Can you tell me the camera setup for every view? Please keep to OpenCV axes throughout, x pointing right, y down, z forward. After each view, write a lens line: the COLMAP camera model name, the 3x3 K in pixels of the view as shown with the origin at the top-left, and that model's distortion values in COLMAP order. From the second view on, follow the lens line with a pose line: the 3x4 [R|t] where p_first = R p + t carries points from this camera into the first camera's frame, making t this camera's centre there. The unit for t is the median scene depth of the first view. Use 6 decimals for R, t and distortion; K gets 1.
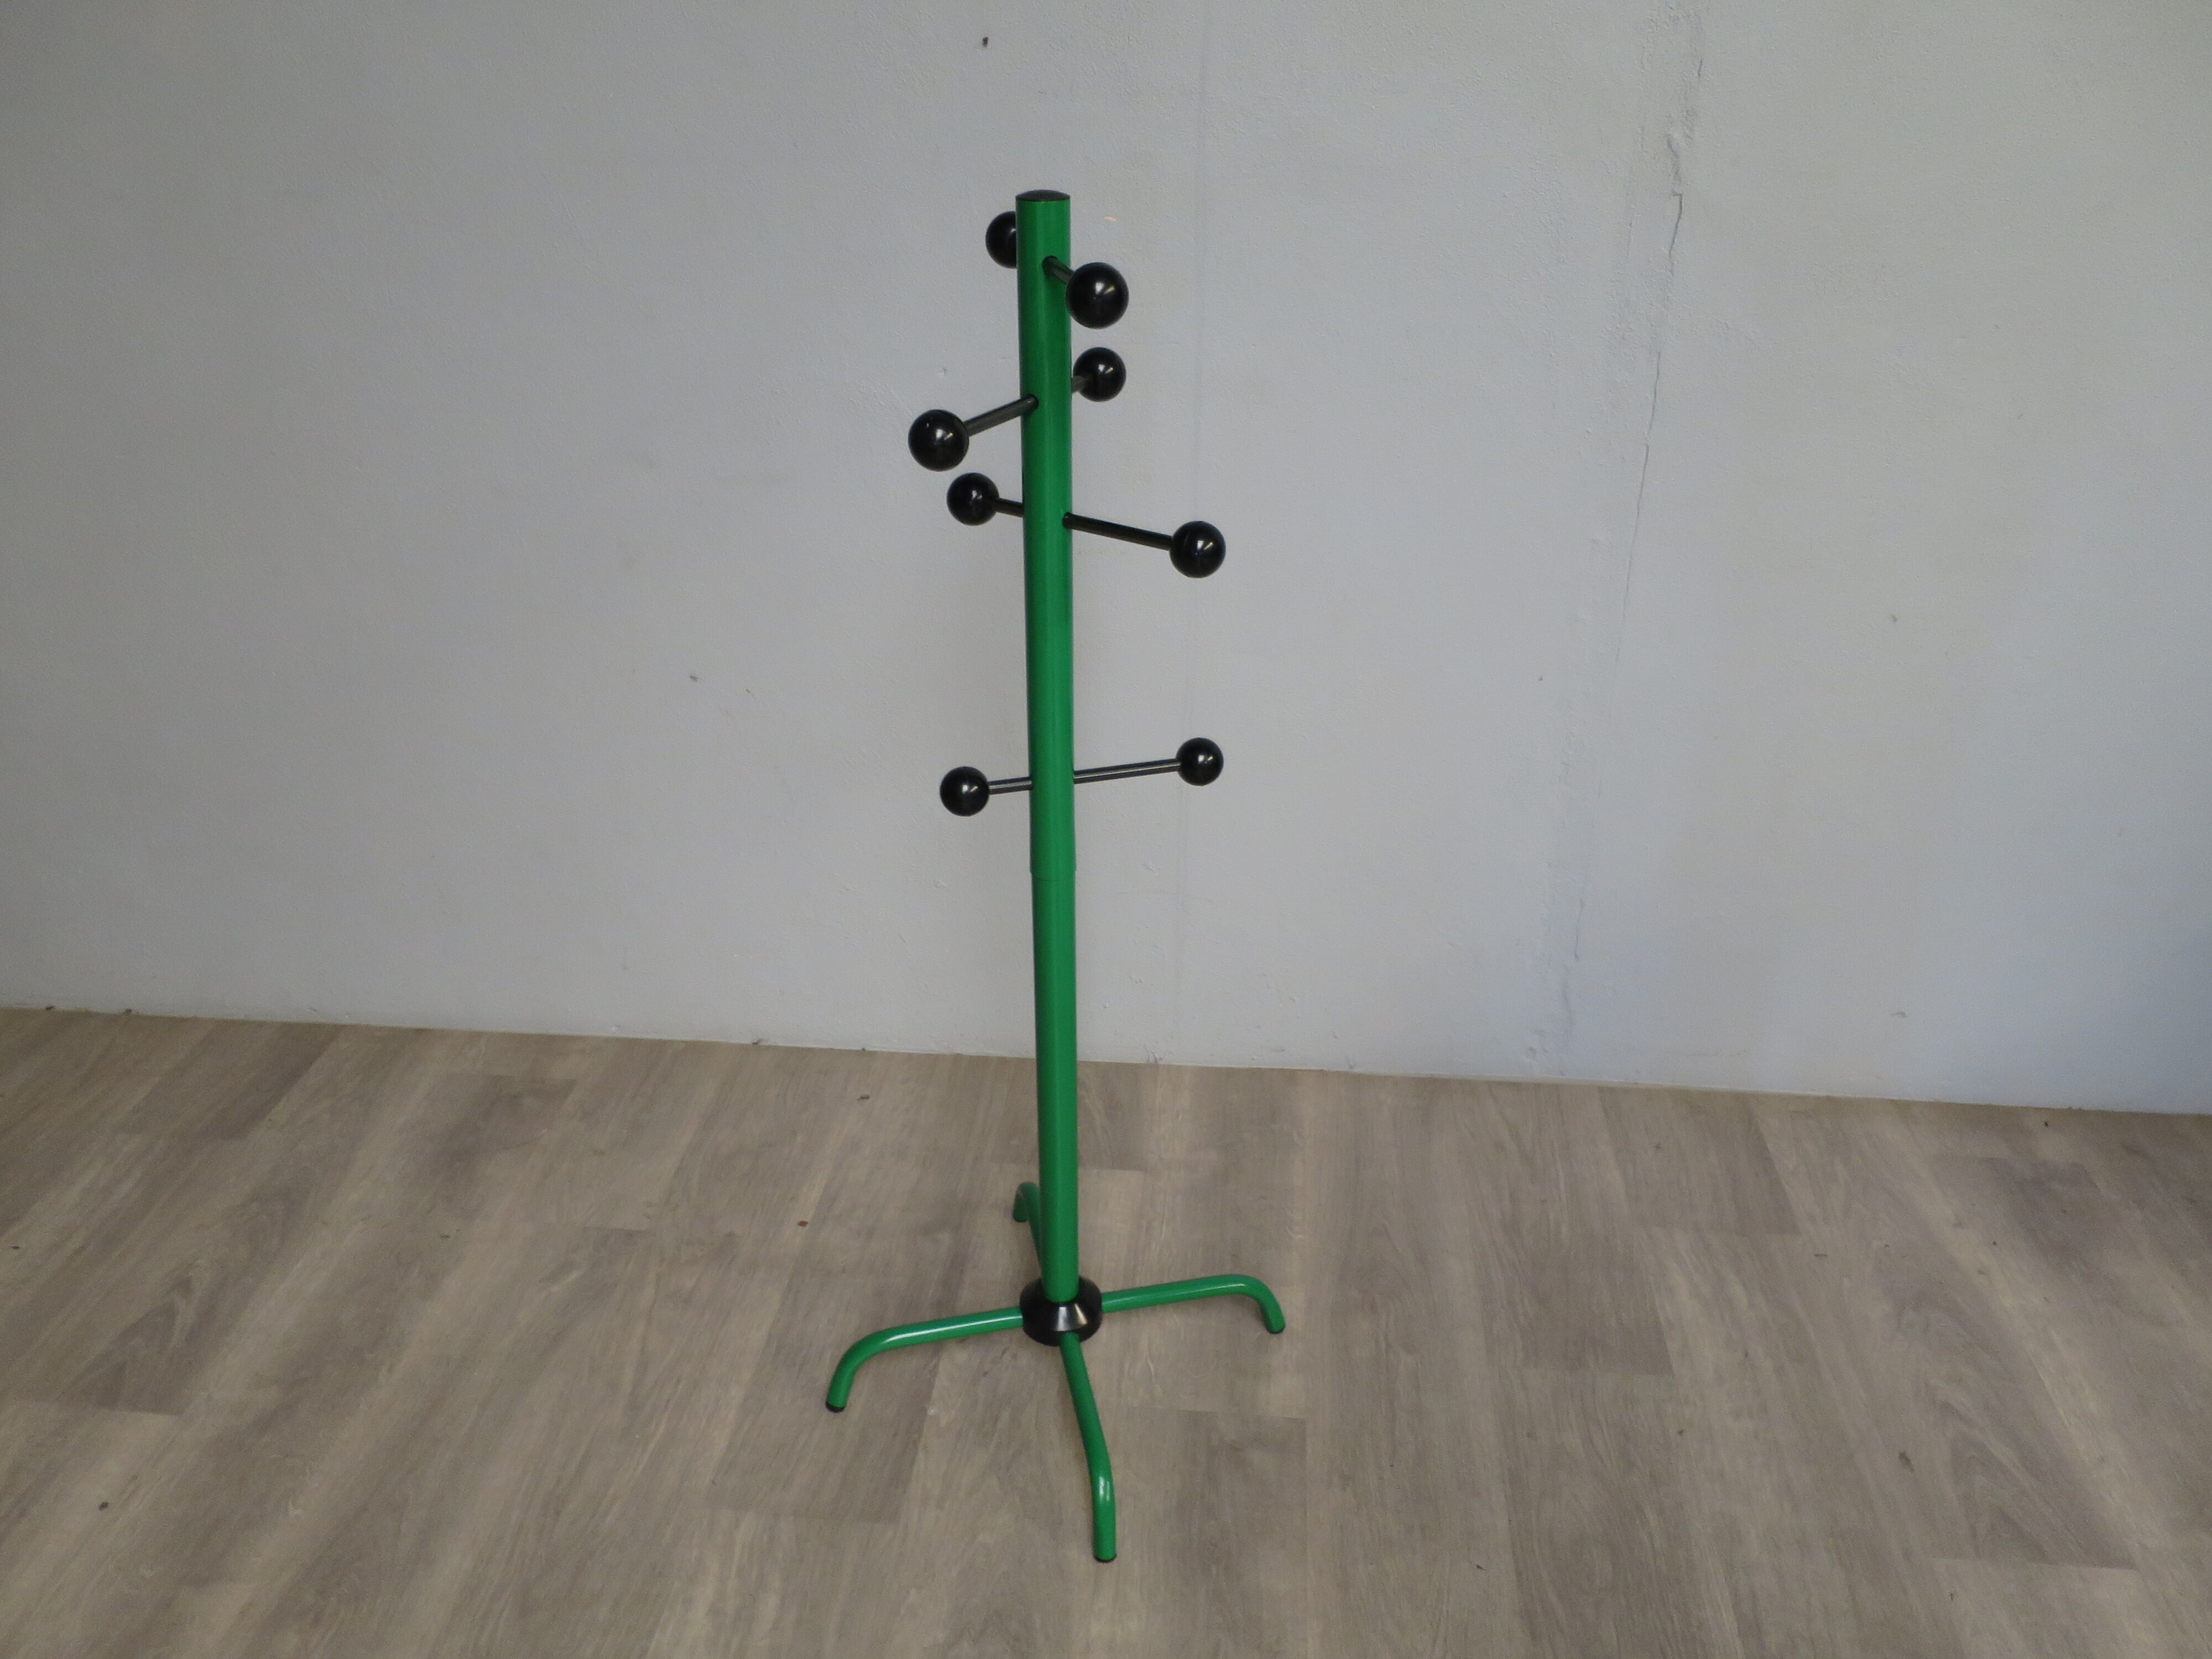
lens RADIAL K [[1604.1, 0, 1112.6], [0, 1604.1, 823.4], [0, 0, 1]] dist [-0.048357, 0.014000]
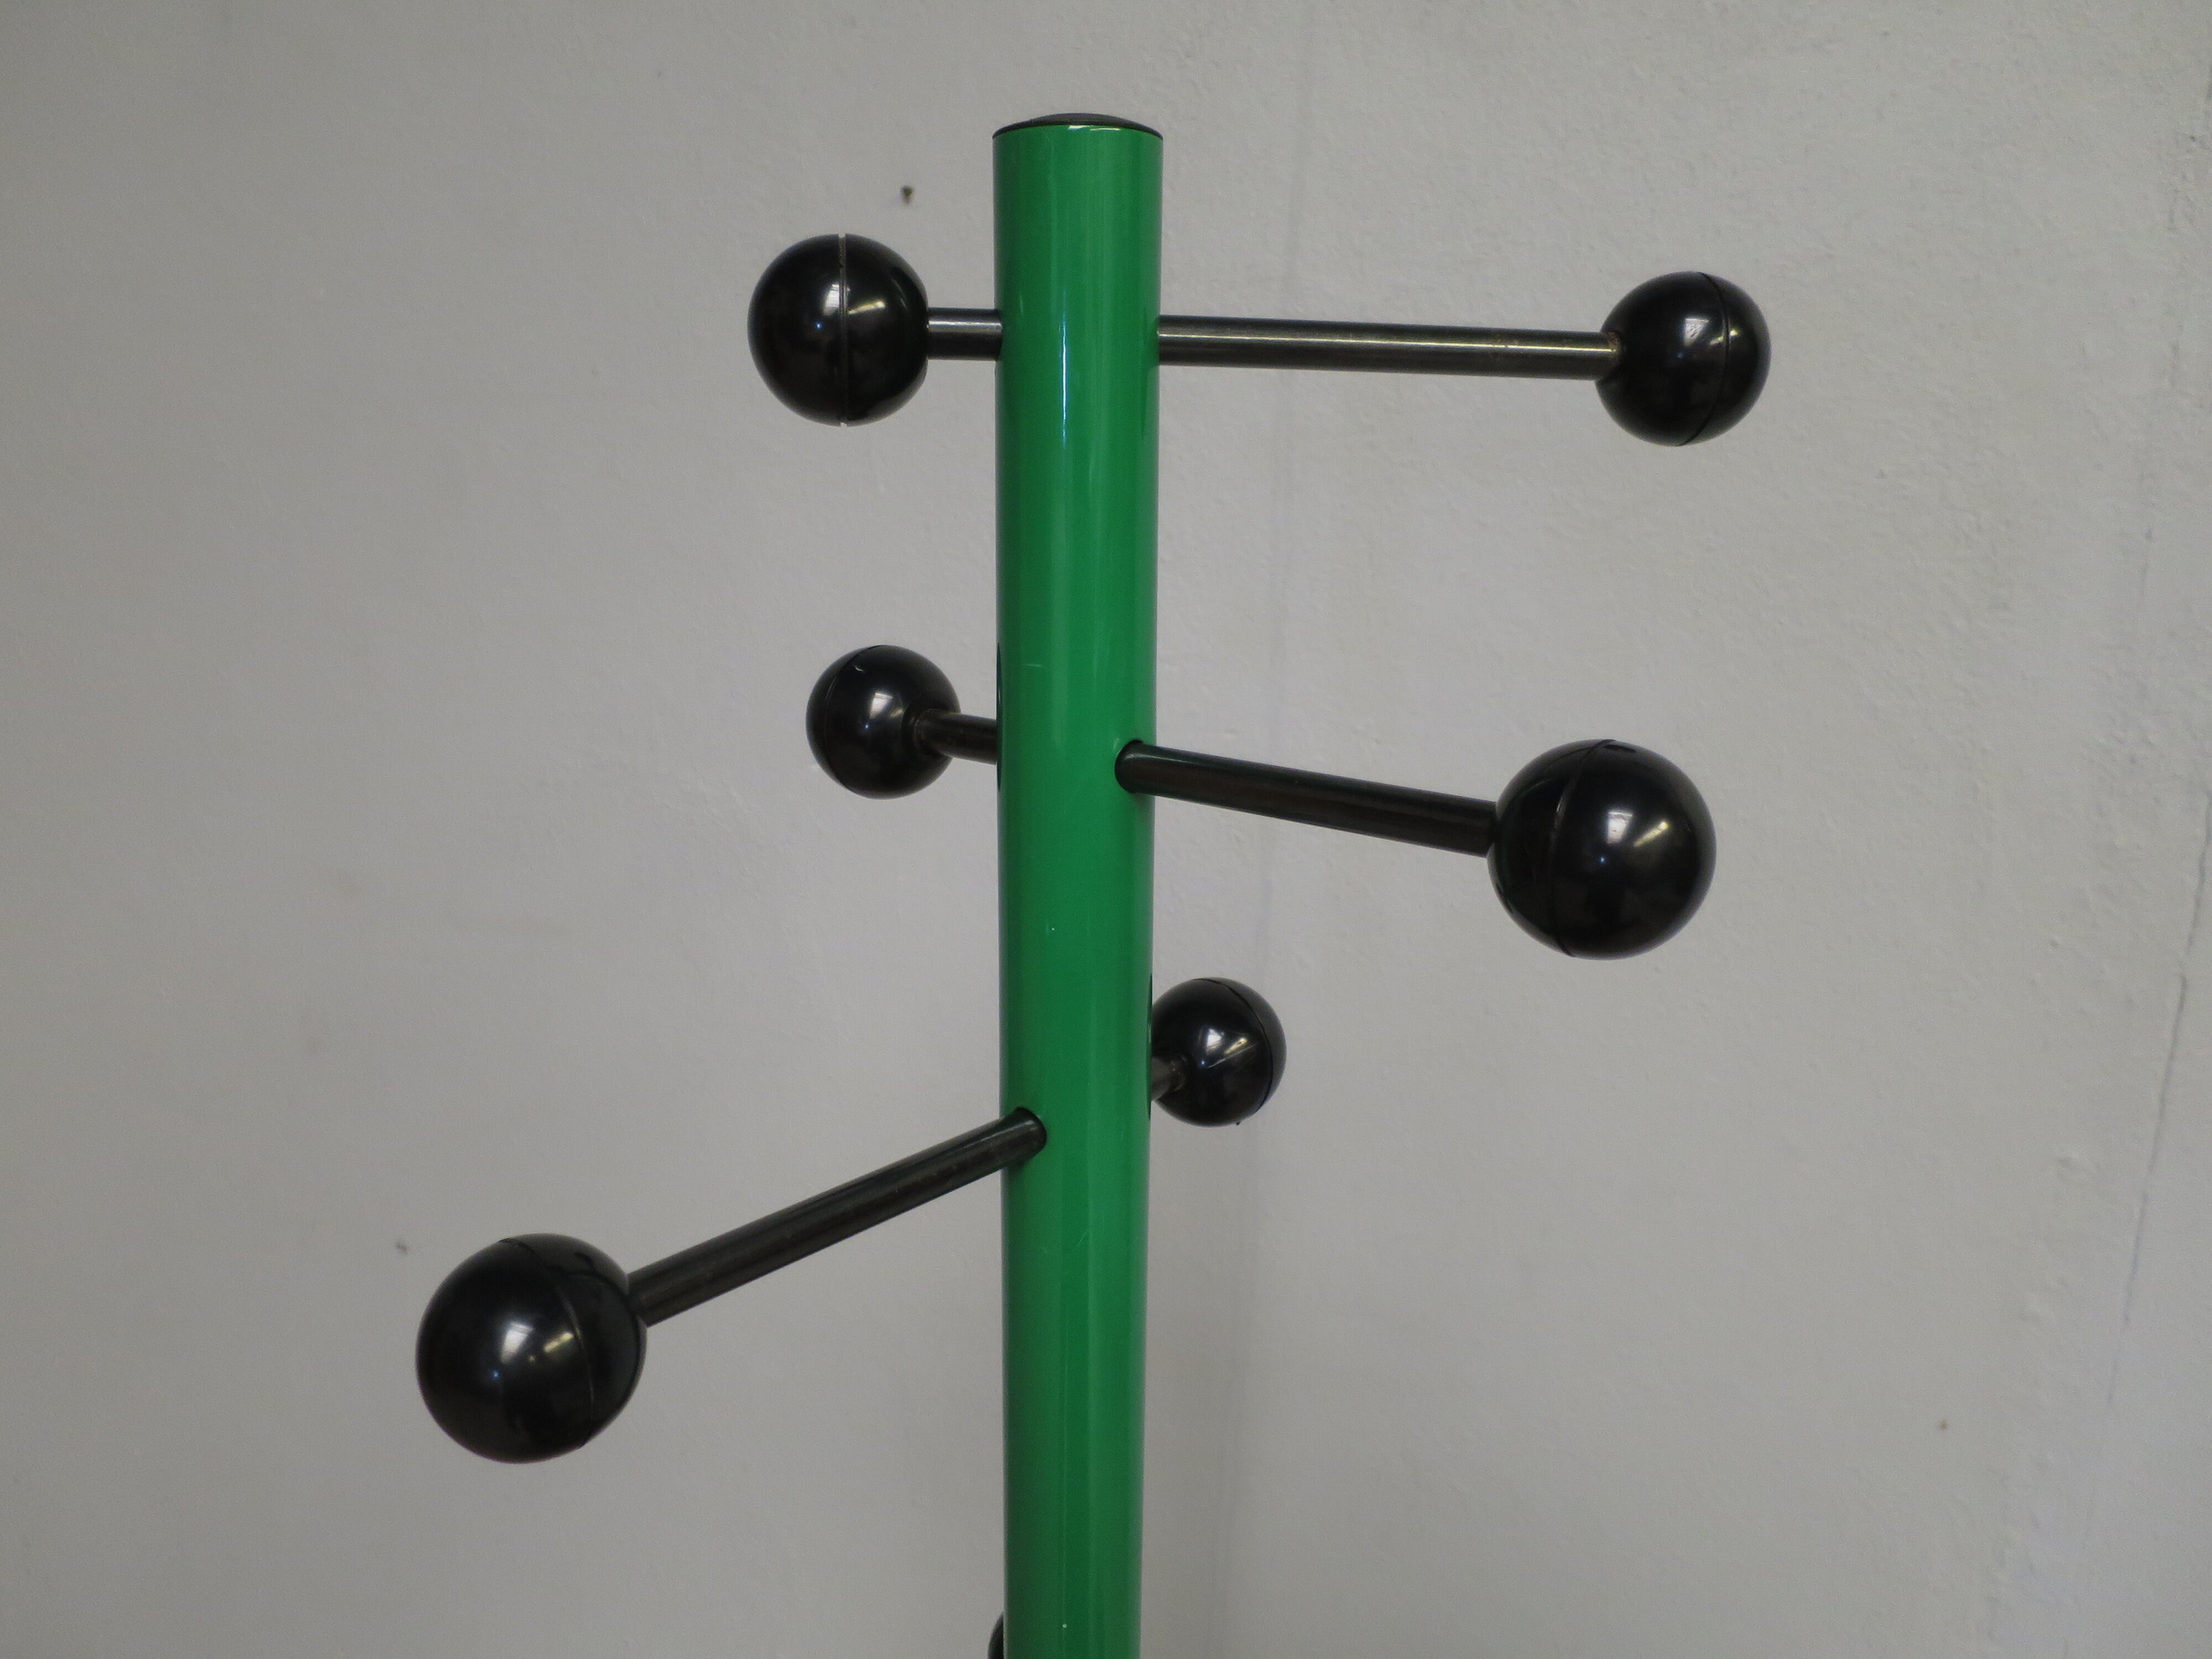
lens RADIAL K [[1604.1, 0, 1112.6], [0, 1604.1, 823.4], [0, 0, 1]] dist [-0.048357, 0.014000]
pose [[0.988784, 0.057111, -0.138001, 0.073898], [-0.092273, 0.960159, -0.263783, -0.122343], [0.117438, 0.273558, 0.954659, 0.476099]]
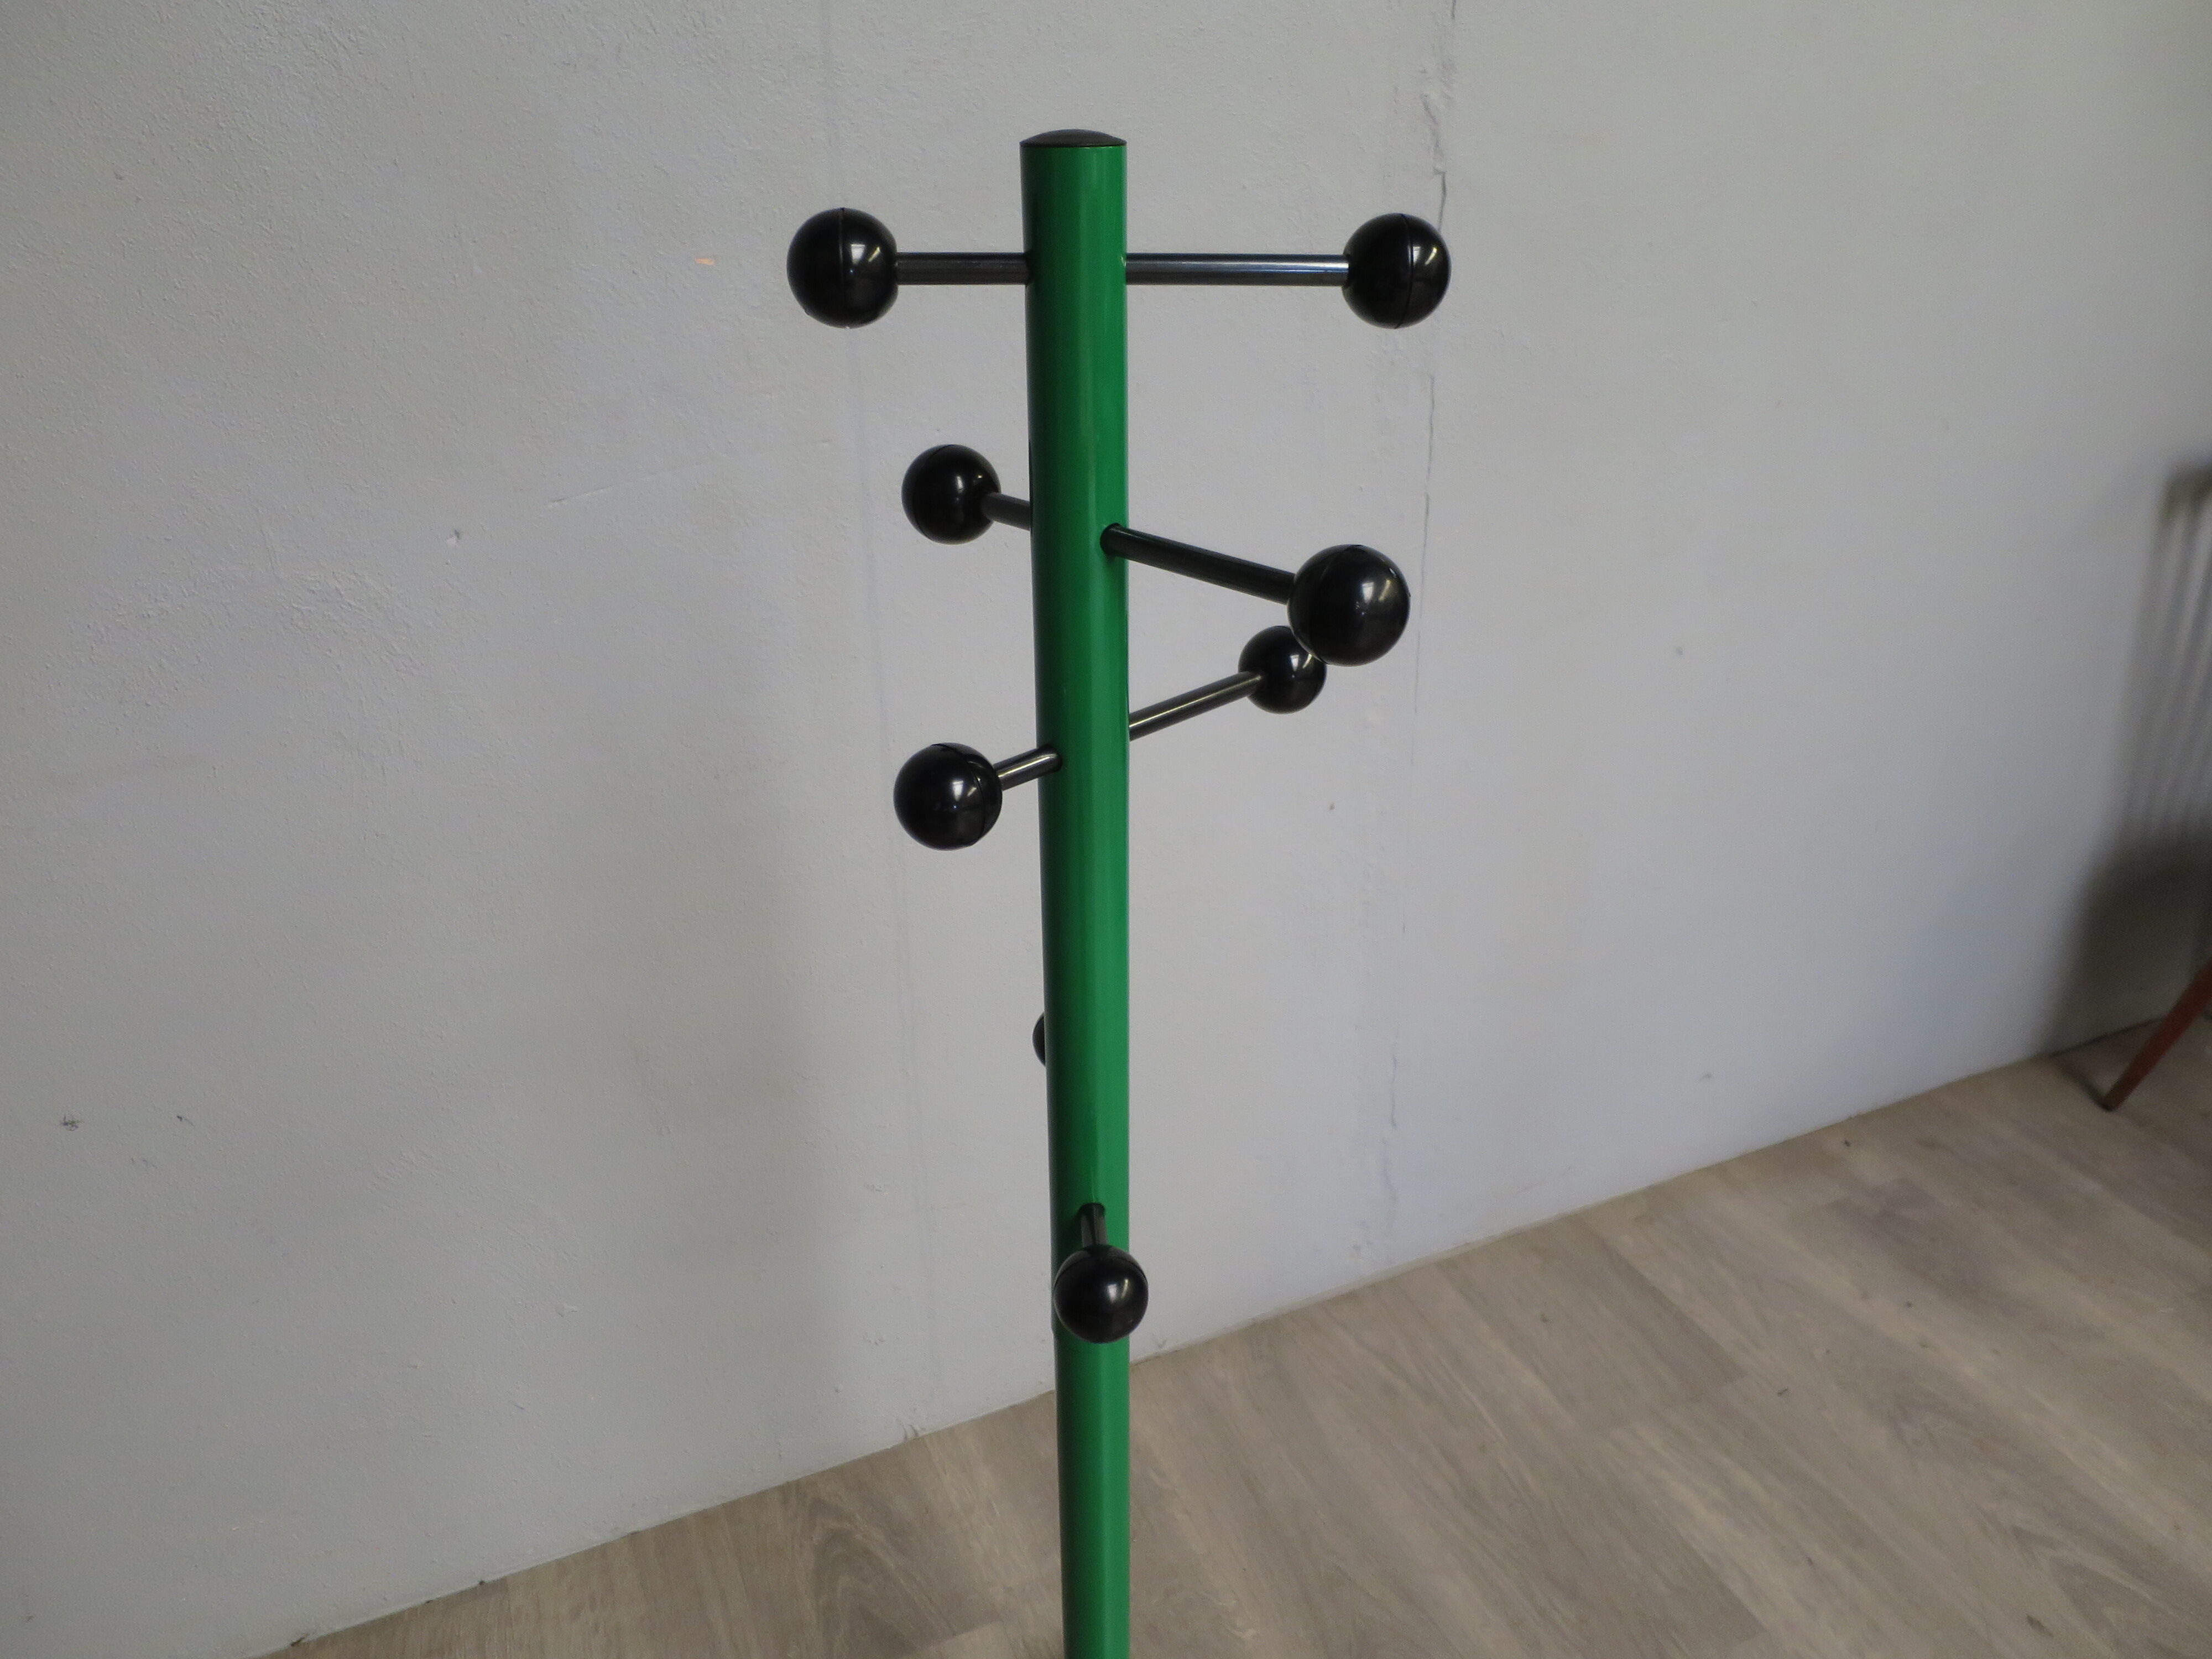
lens RADIAL K [[1604.1, 0, 1112.6], [0, 1604.1, 823.4], [0, 0, 1]] dist [-0.048357, 0.014000]
pose [[0.874664, -0.222627, 0.430582, -0.169358], [0.241283, 0.970386, 0.011595, -0.122955], [-0.420412, 0.093750, 0.902477, 0.358446]]
